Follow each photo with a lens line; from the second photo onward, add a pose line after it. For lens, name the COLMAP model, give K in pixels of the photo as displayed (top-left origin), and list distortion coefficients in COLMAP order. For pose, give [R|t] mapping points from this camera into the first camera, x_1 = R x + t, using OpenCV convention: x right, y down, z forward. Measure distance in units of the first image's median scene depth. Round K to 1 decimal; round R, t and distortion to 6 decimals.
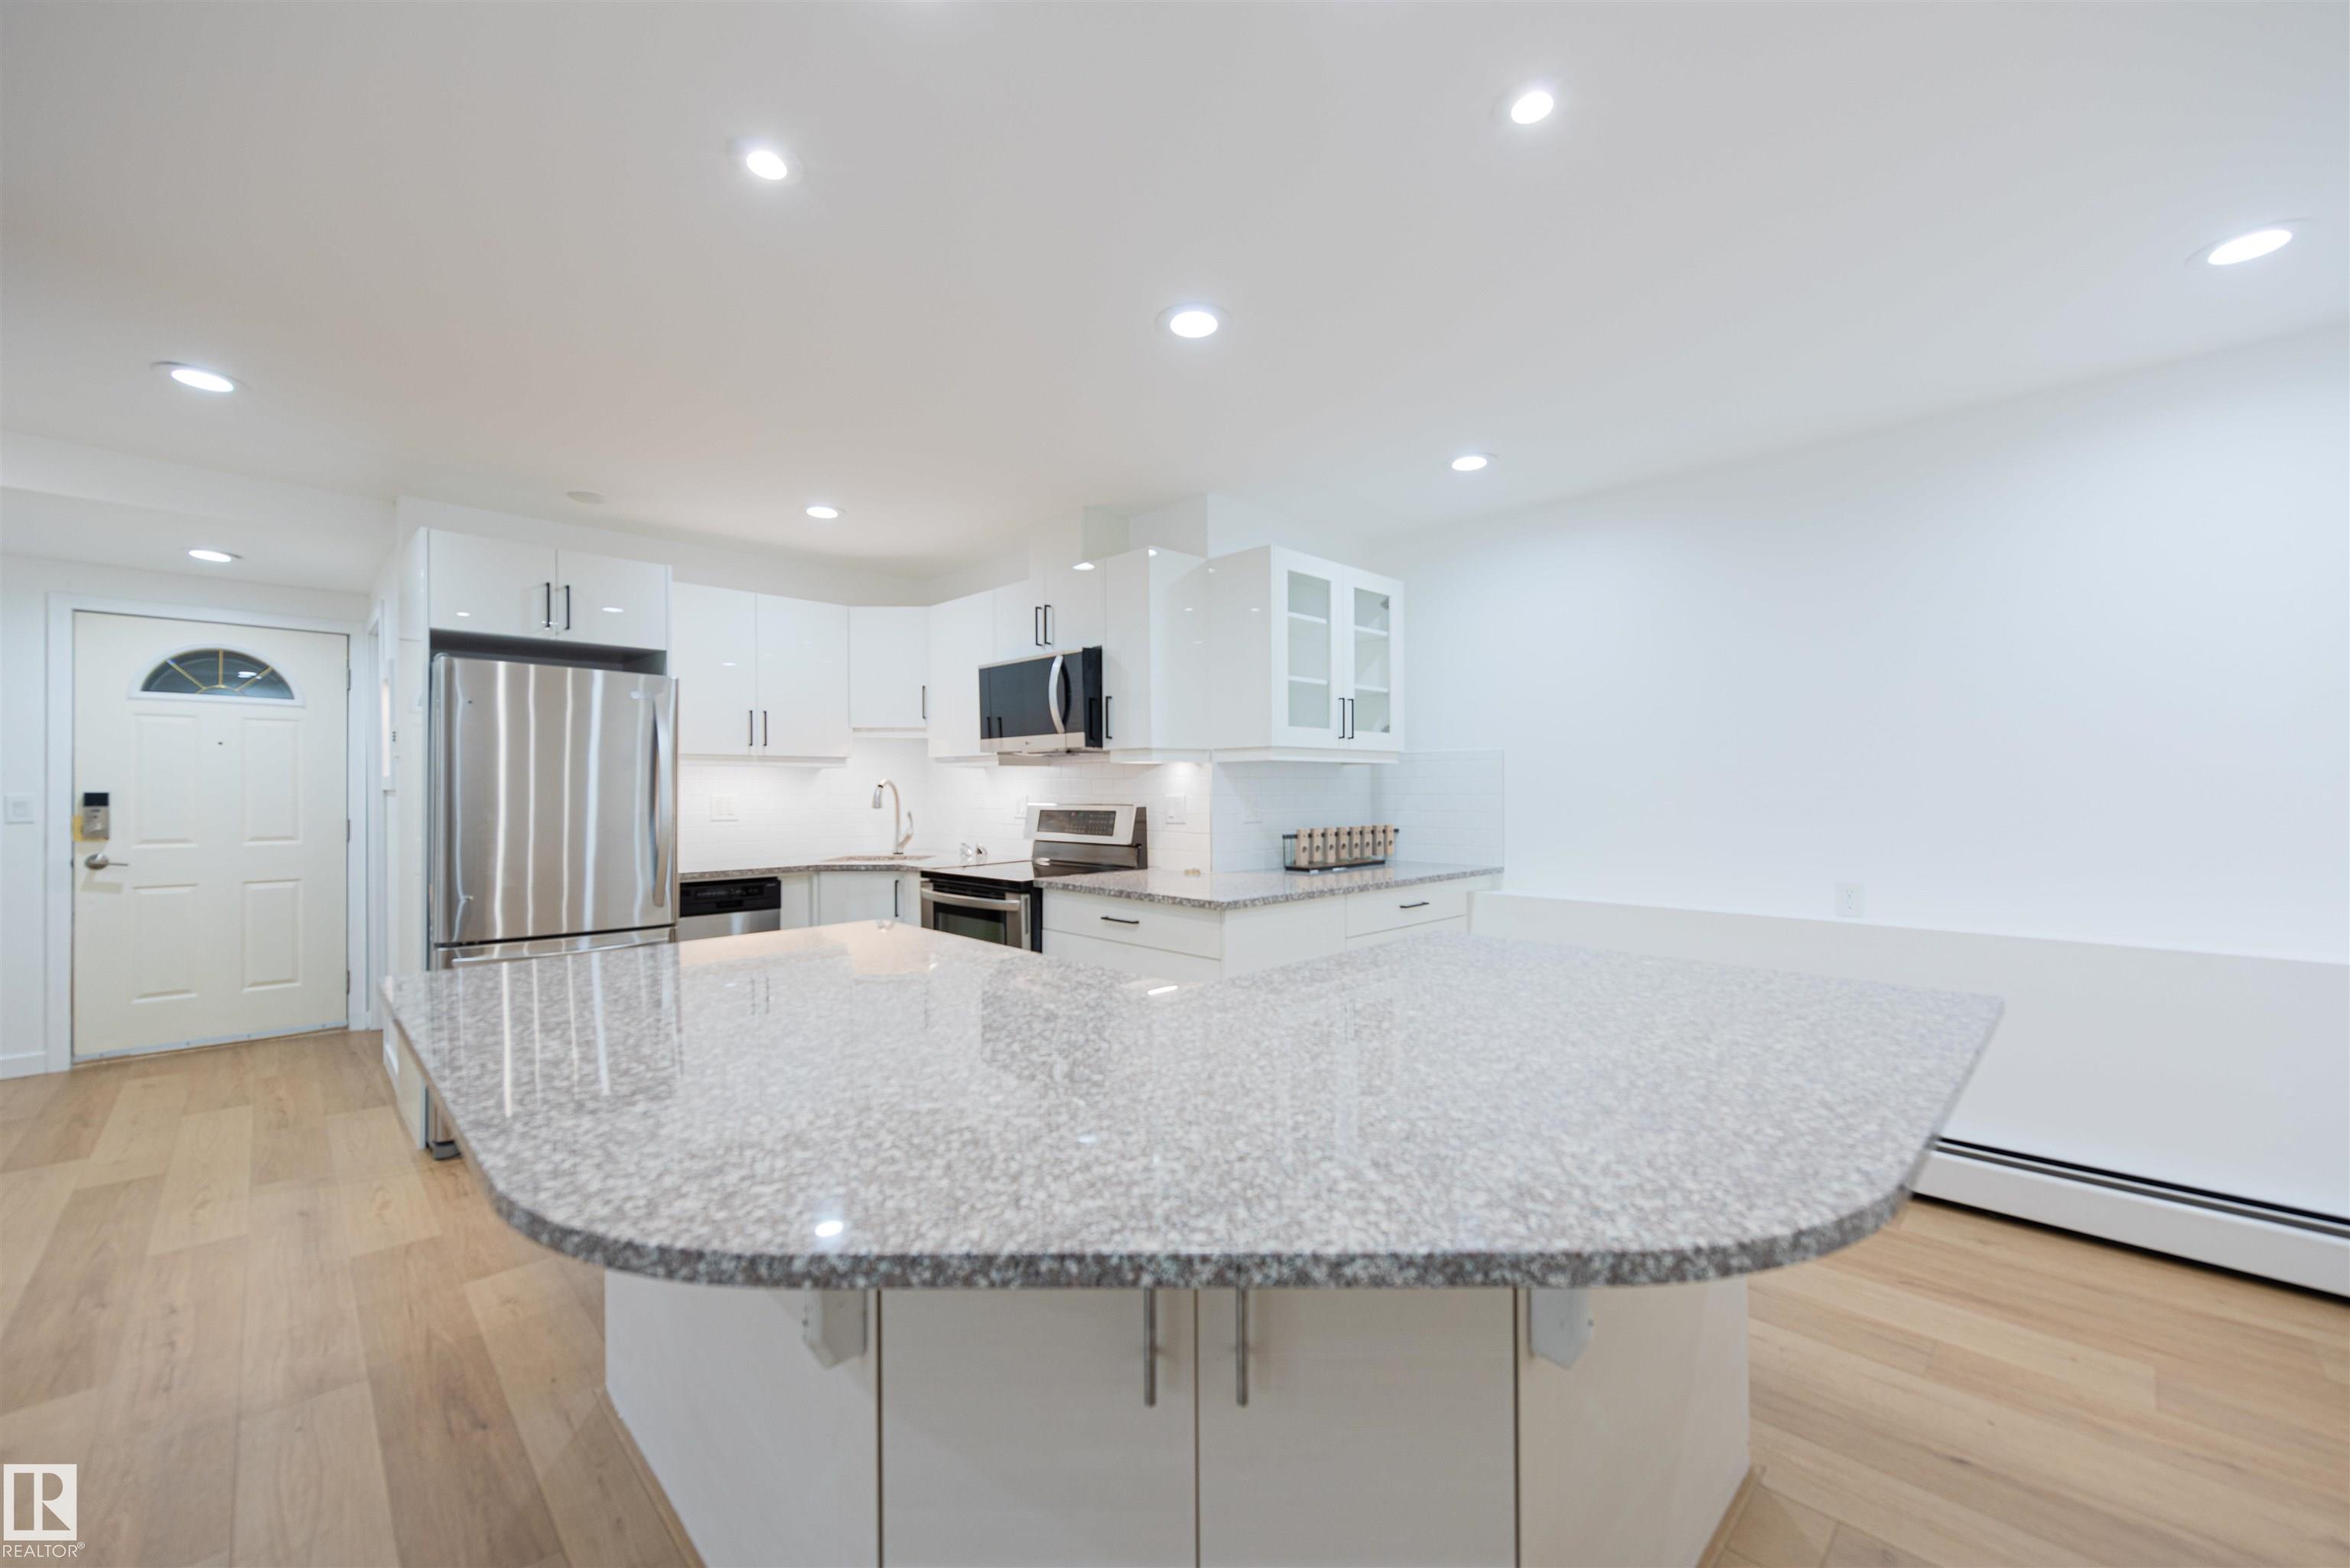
lens RADIAL K [[929.5, 0, 1187.6], [0, 929.5, 784.9], [0, 0, 1]] dist [-0.001820, -0.000458]
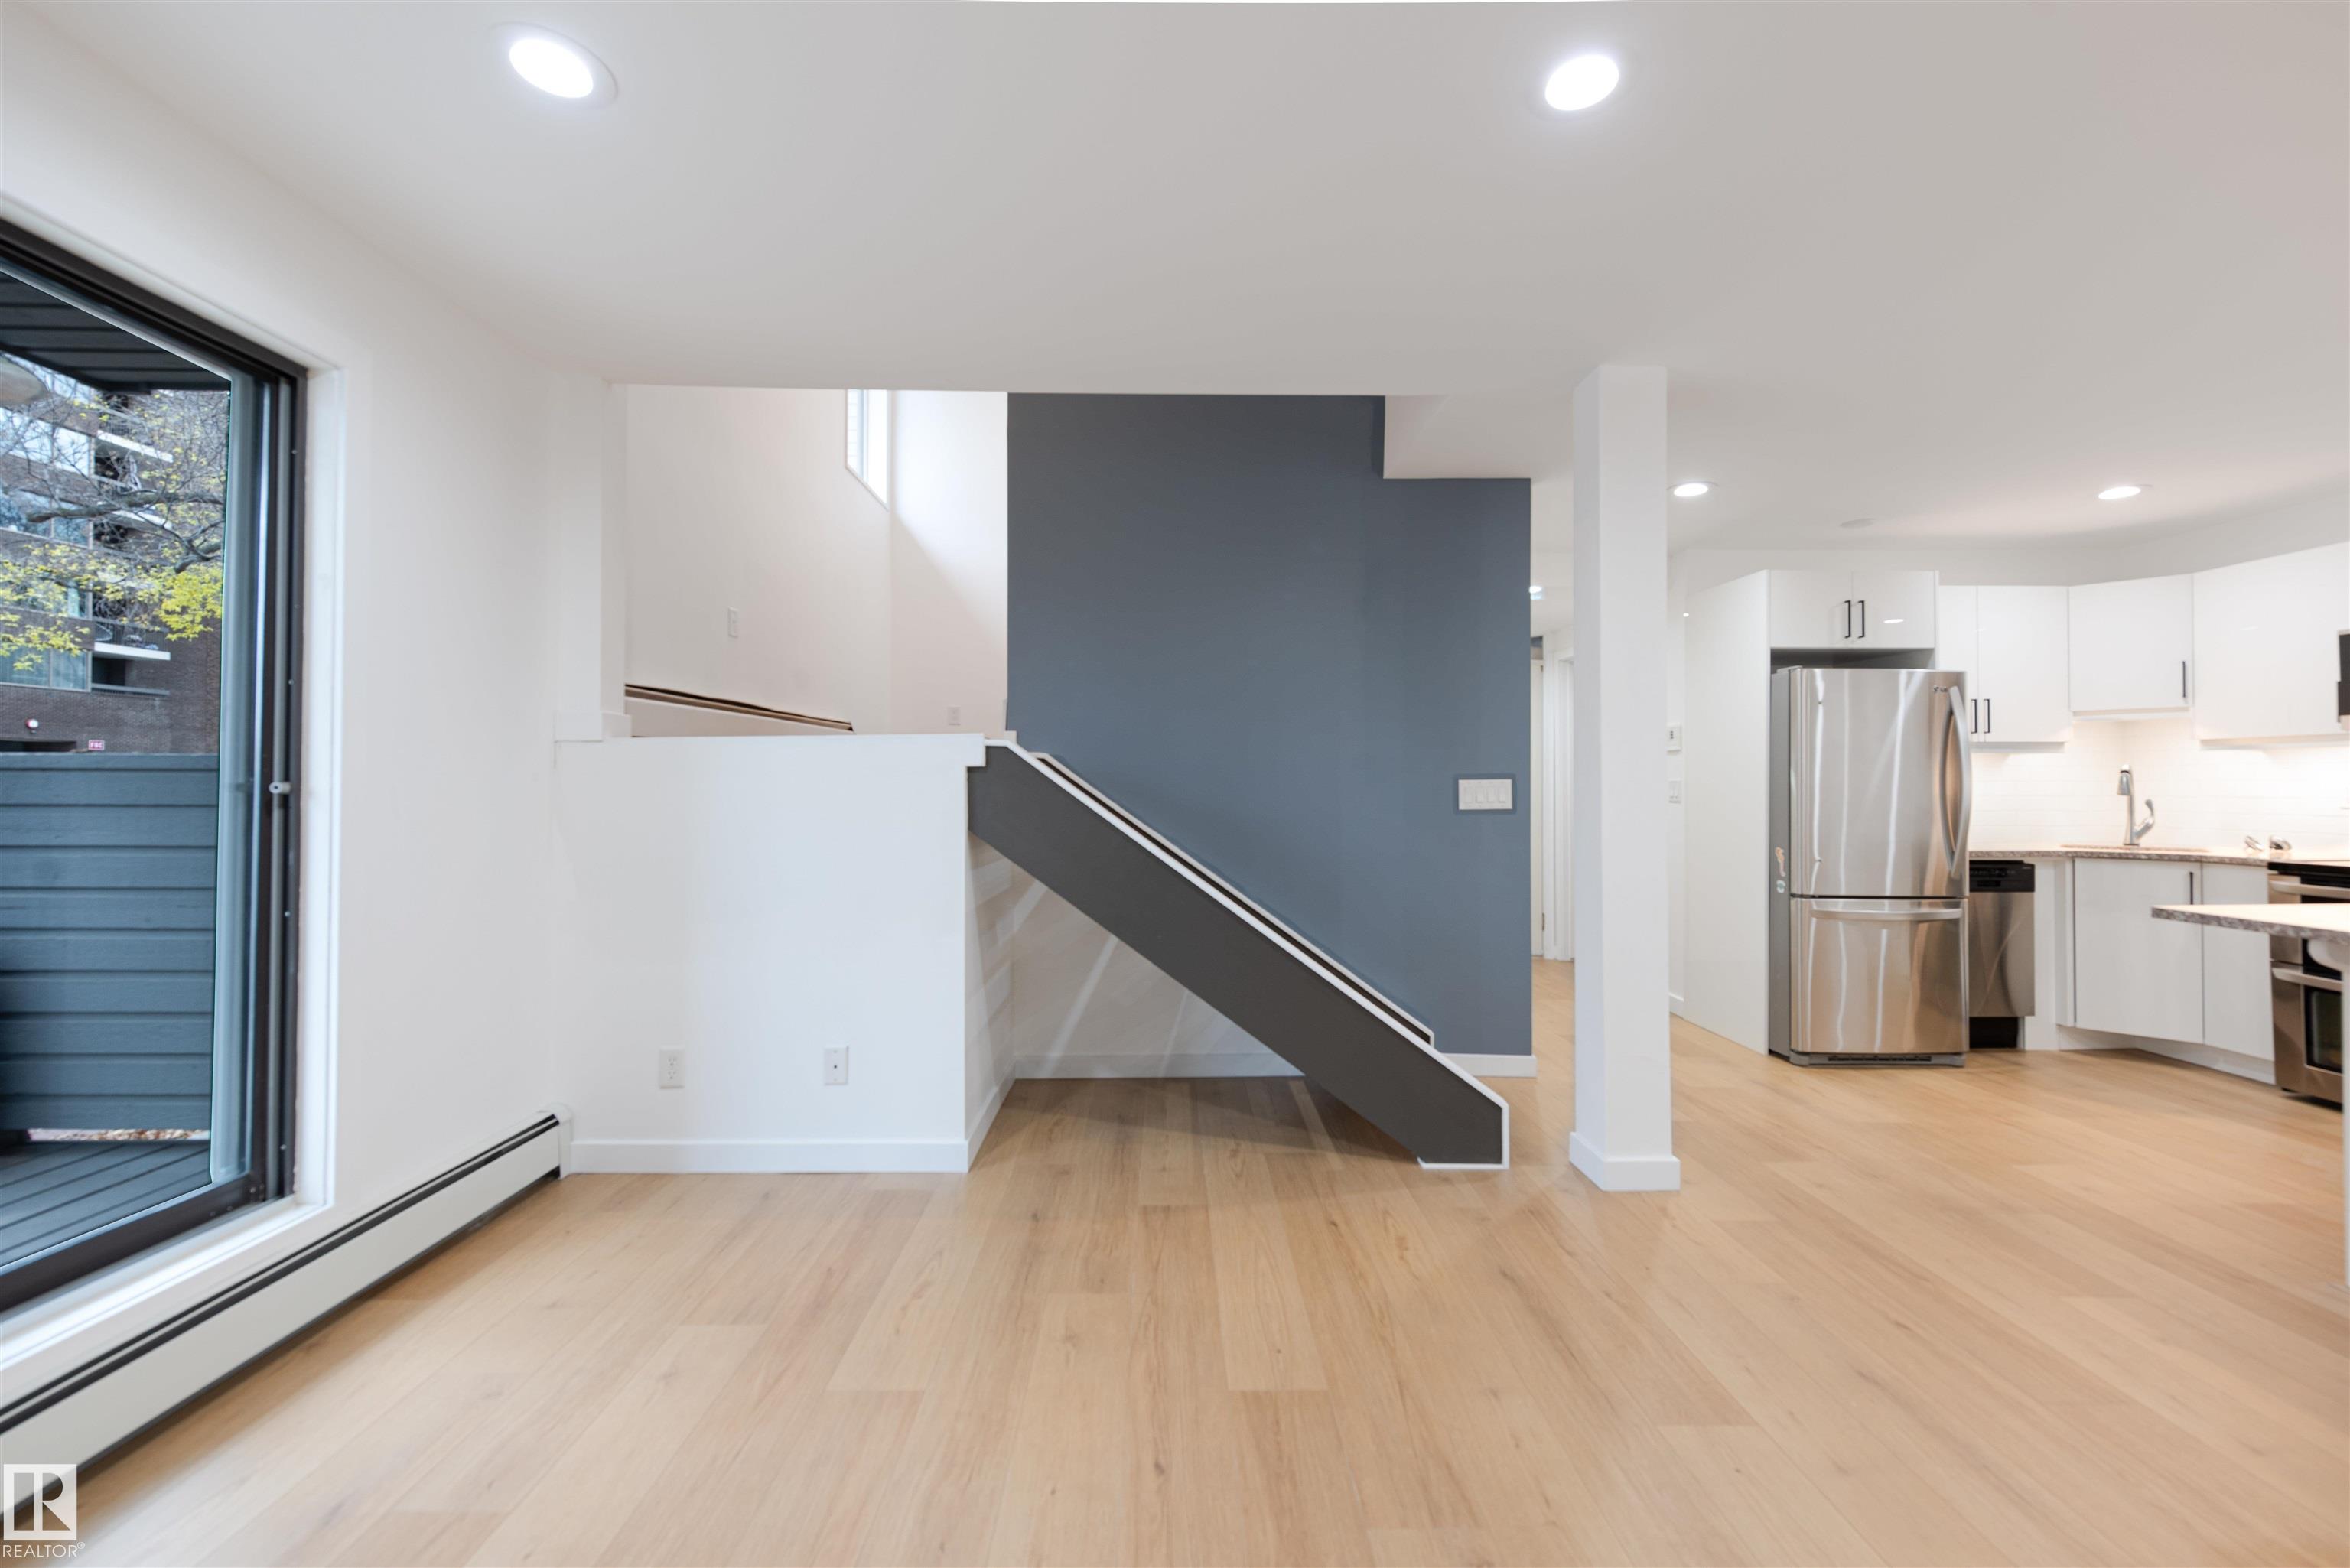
lens RADIAL K [[929.5, 0, 1190.3], [0, 929.5, 782.5], [0, 0, 1]] dist [-0.001820, -0.000458]
pose [[0.722544, 0.001267, -0.691324, -0.429544], [0.001703, 0.999992, 0.003614, 0.008445], [0.691323, -0.003789, 0.722536, -0.399295]]
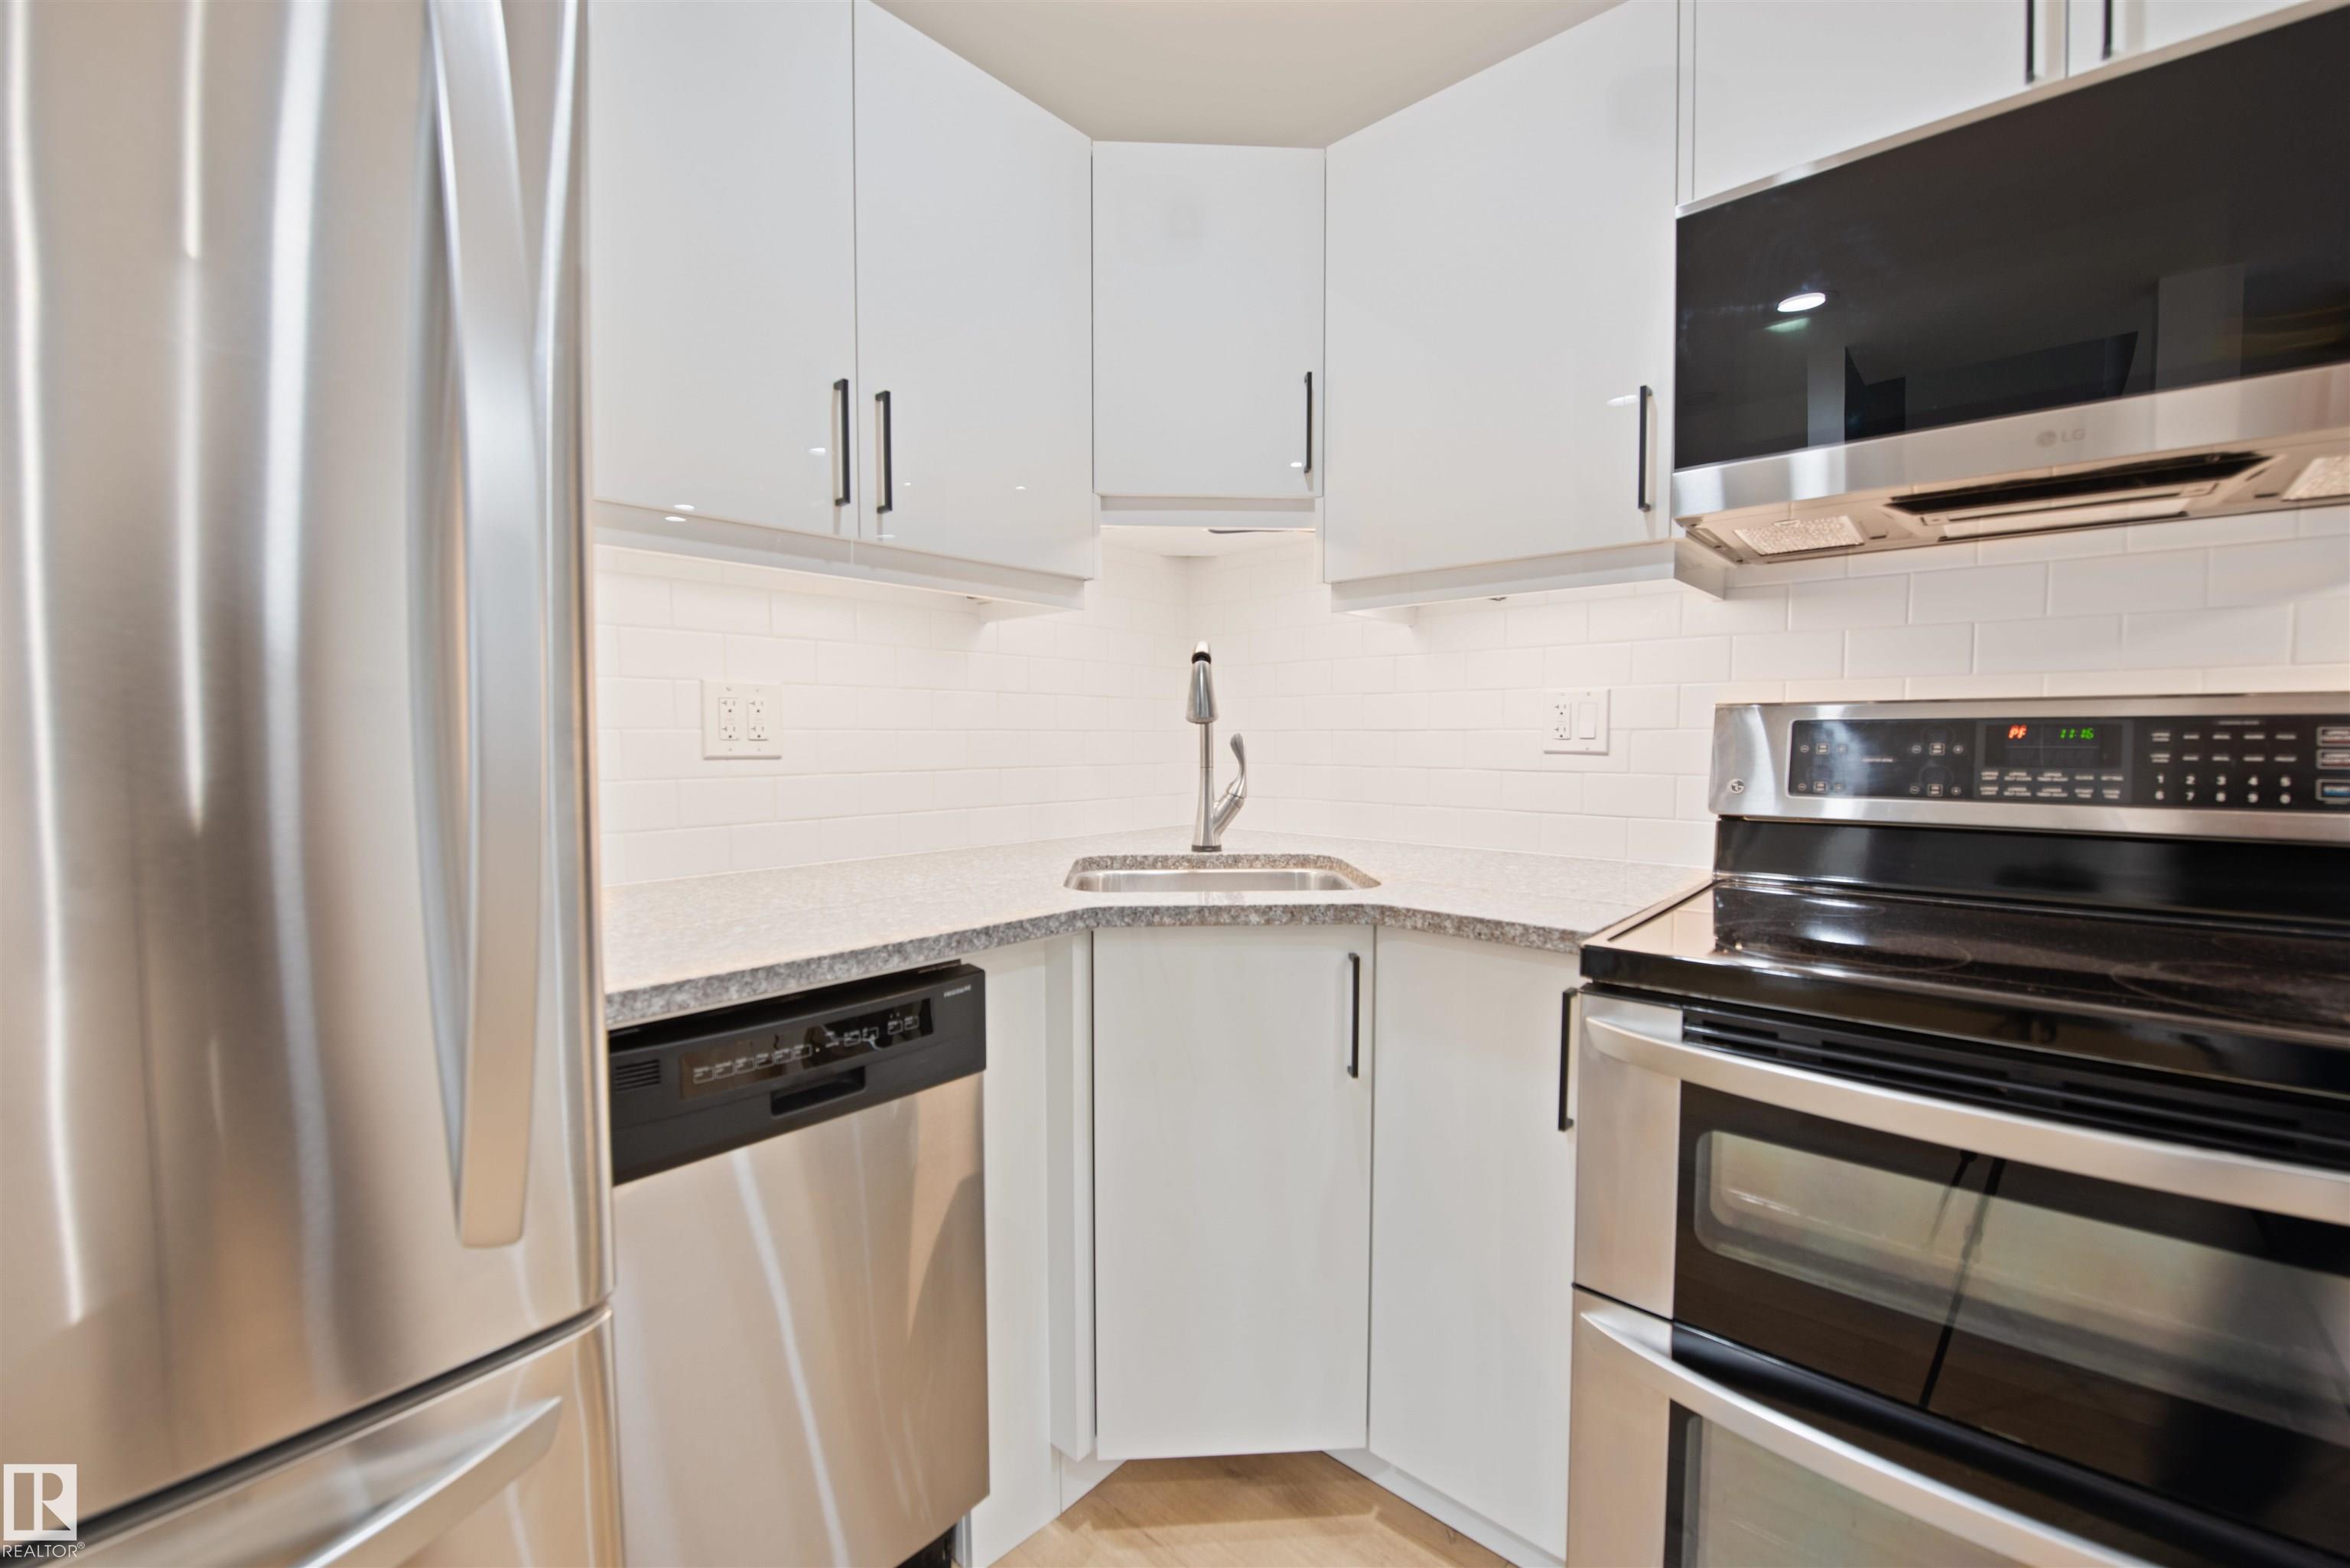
lens RADIAL K [[929.5, 0, 1179.4], [0, 929.5, 776.2], [0, 0, 1]] dist [-0.001820, -0.000458]
pose [[0.998559, 0.002391, 0.053619, -0.419531], [-0.005134, 0.998681, 0.051082, 0.032291], [-0.053426, -0.051283, 0.997254, 0.769524]]
